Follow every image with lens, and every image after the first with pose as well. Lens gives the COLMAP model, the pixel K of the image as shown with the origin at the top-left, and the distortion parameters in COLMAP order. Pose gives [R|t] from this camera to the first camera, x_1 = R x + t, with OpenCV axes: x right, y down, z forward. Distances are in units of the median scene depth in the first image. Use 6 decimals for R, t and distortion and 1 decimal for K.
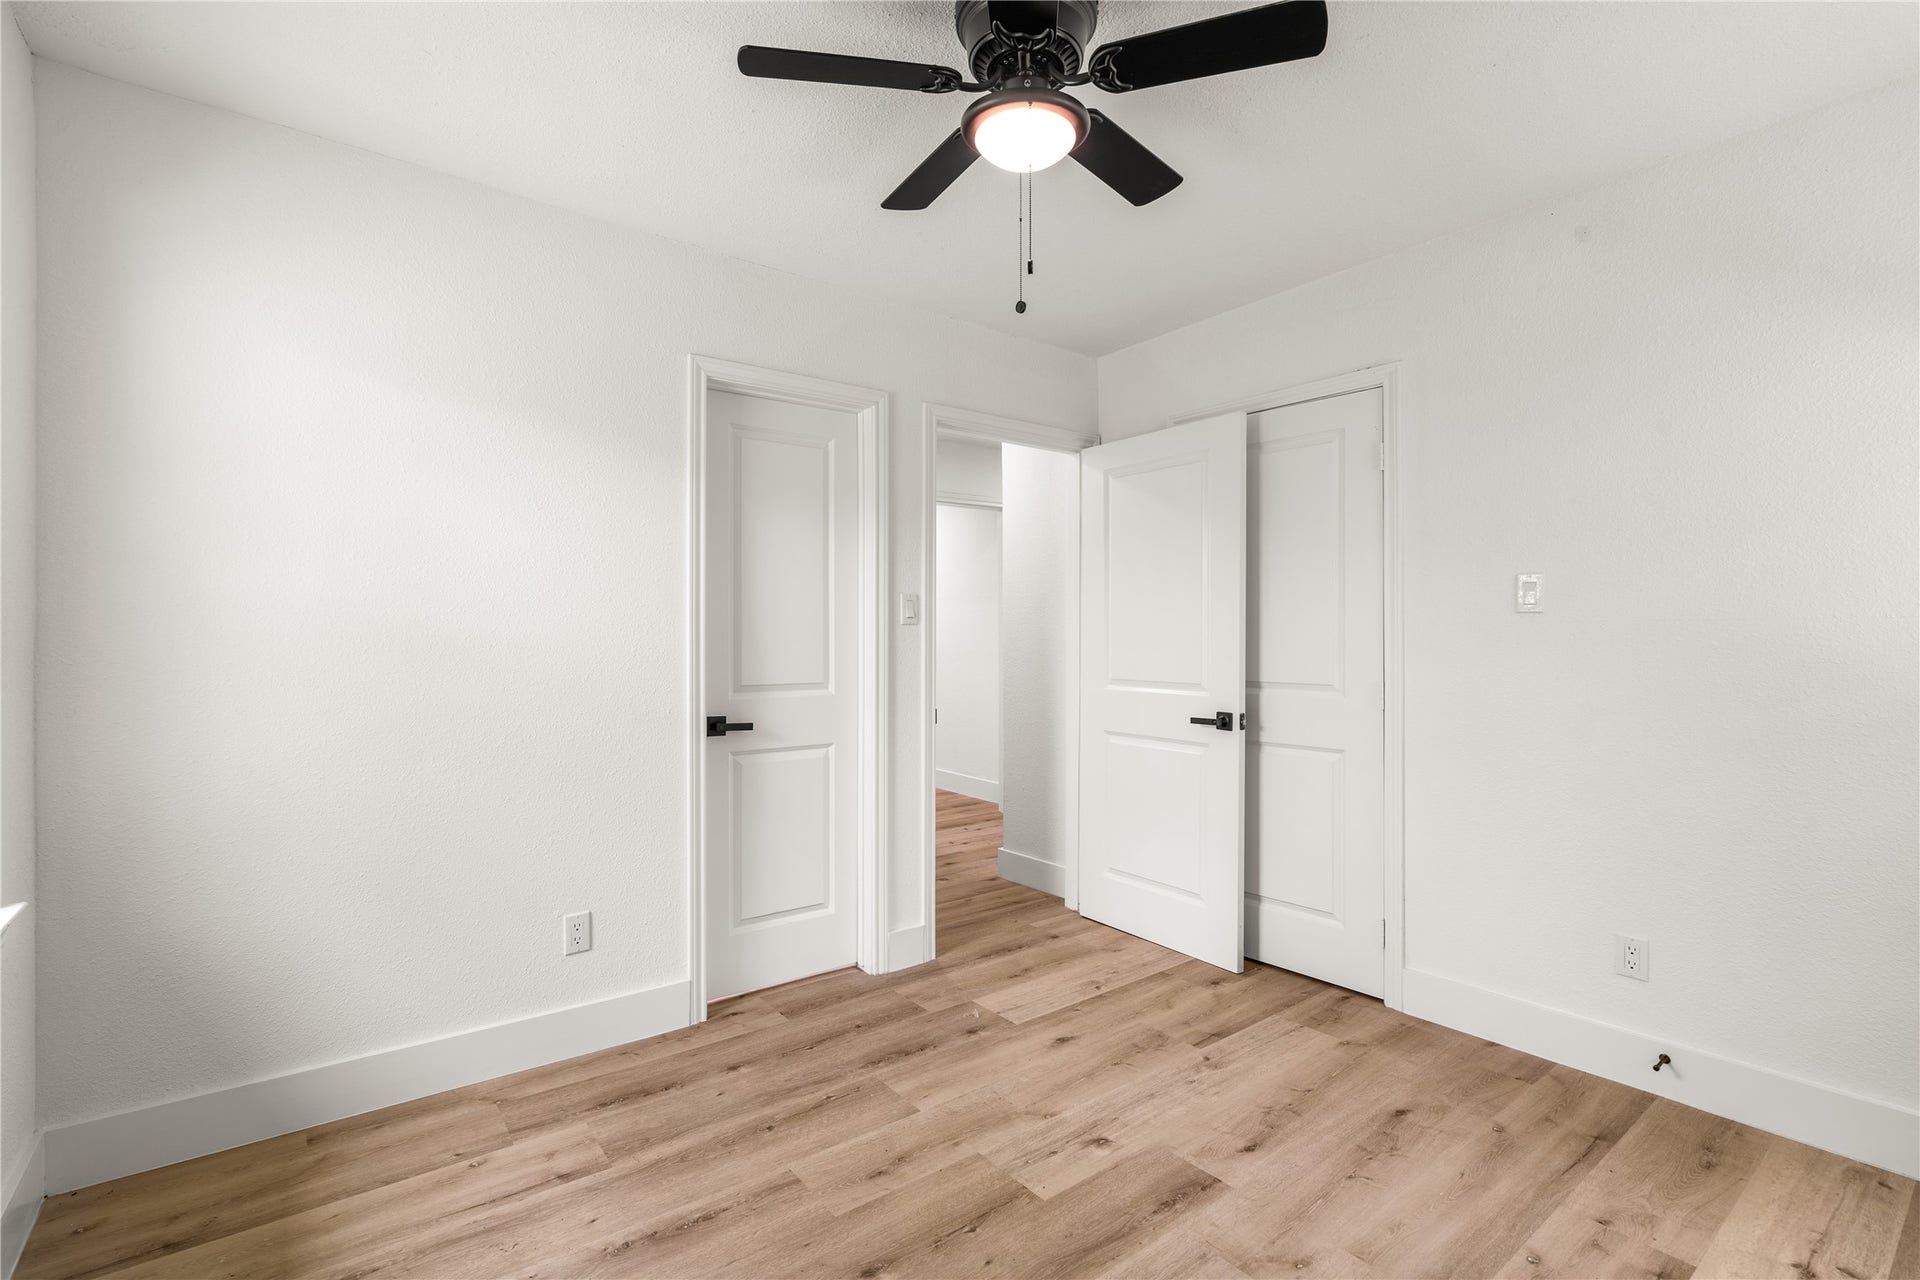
lens RADIAL K [[863.9, 0, 961.5], [0, 863.9, 636.2], [0, 0, 1]] dist [-0.005086, 0.001230]
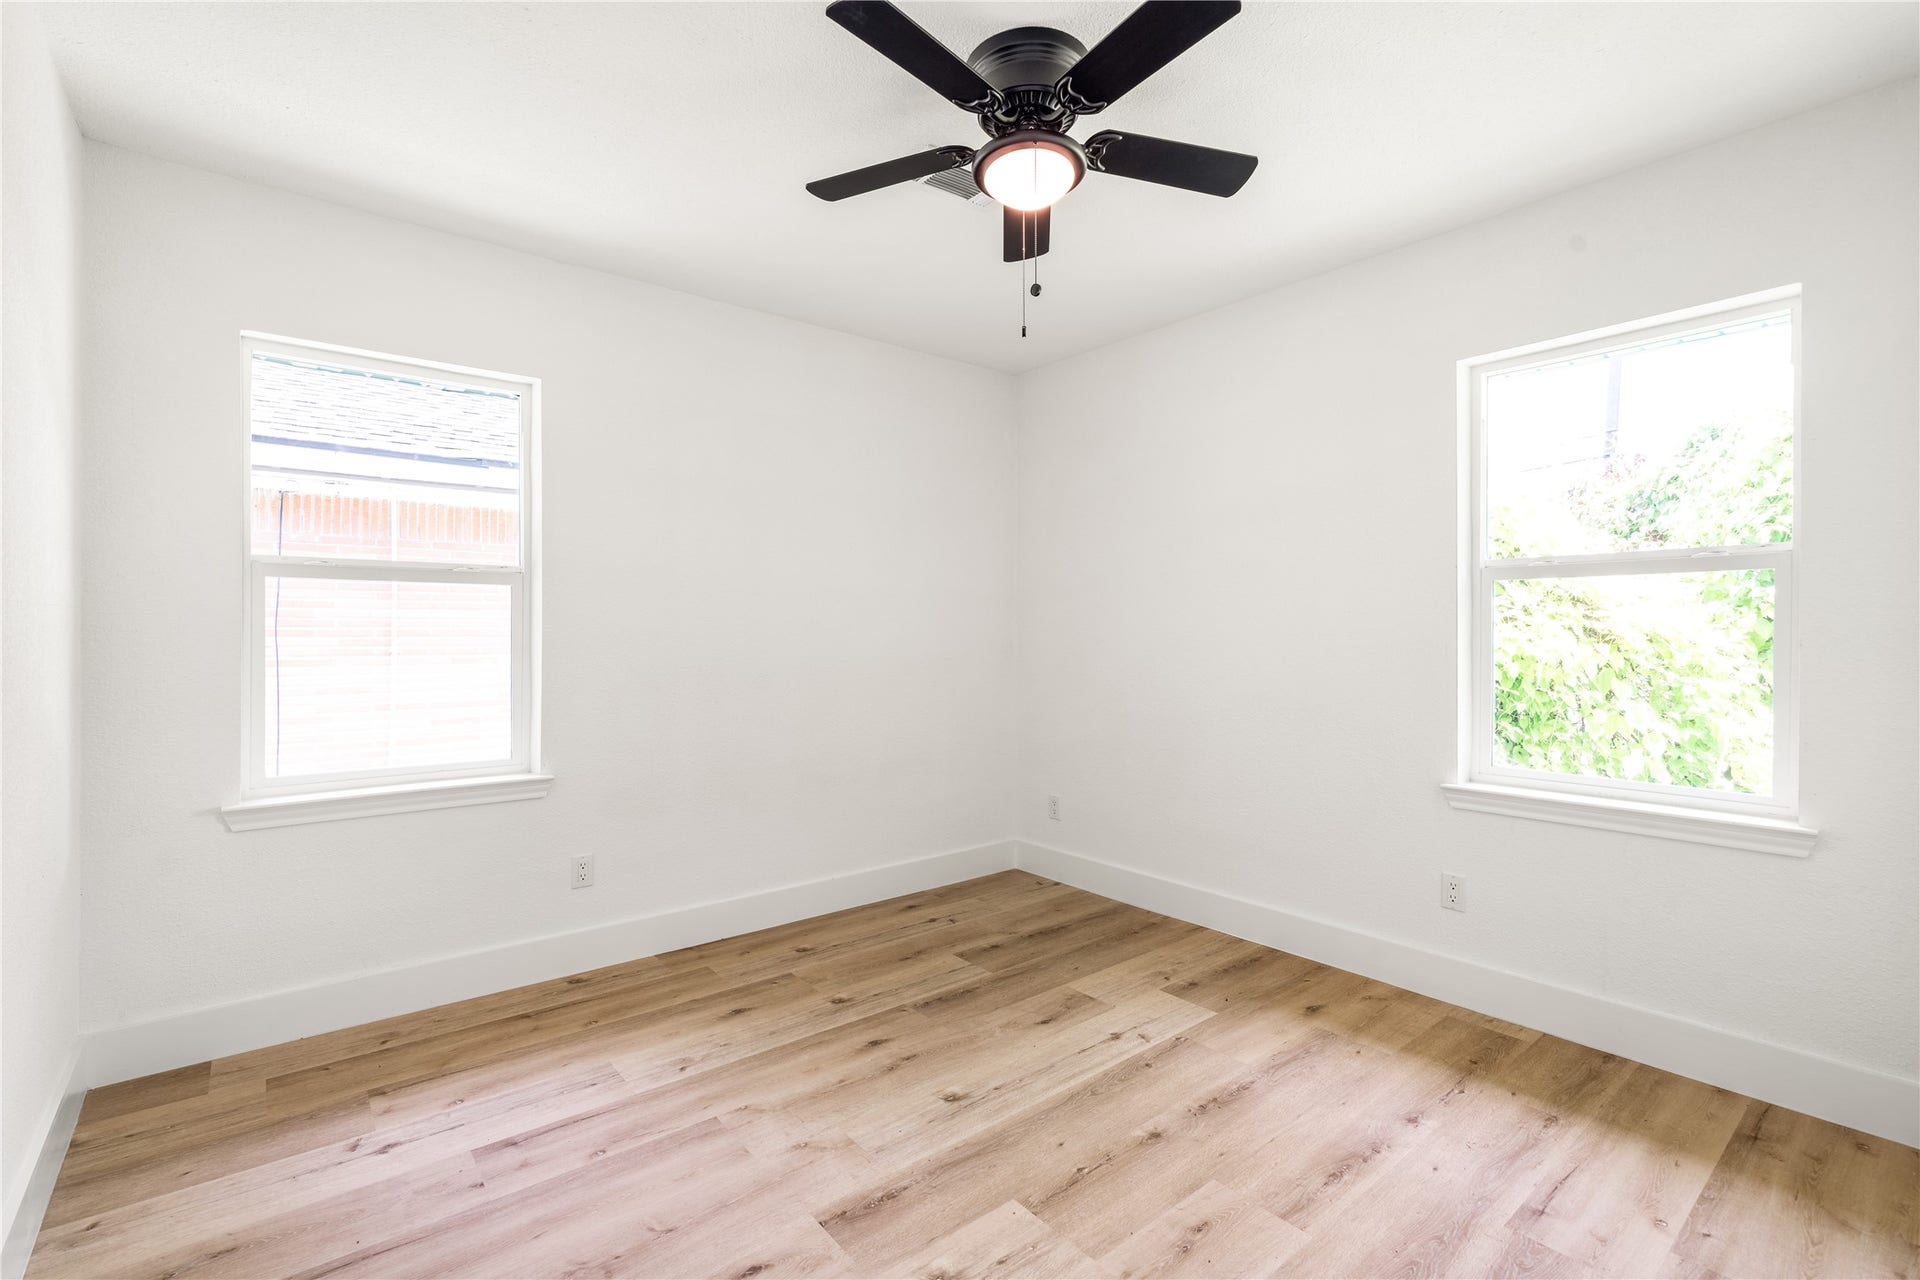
lens RADIAL K [[863.9, 0, 961.5], [0, 863.9, 636.2], [0, 0, 1]] dist [-0.005086, 0.001230]
pose [[-0.999540, 0.001699, -0.030269, 0.181221], [0.001562, 0.999988, 0.004544, 0.011087], [0.030276, 0.004494, -0.999531, 1.943922]]
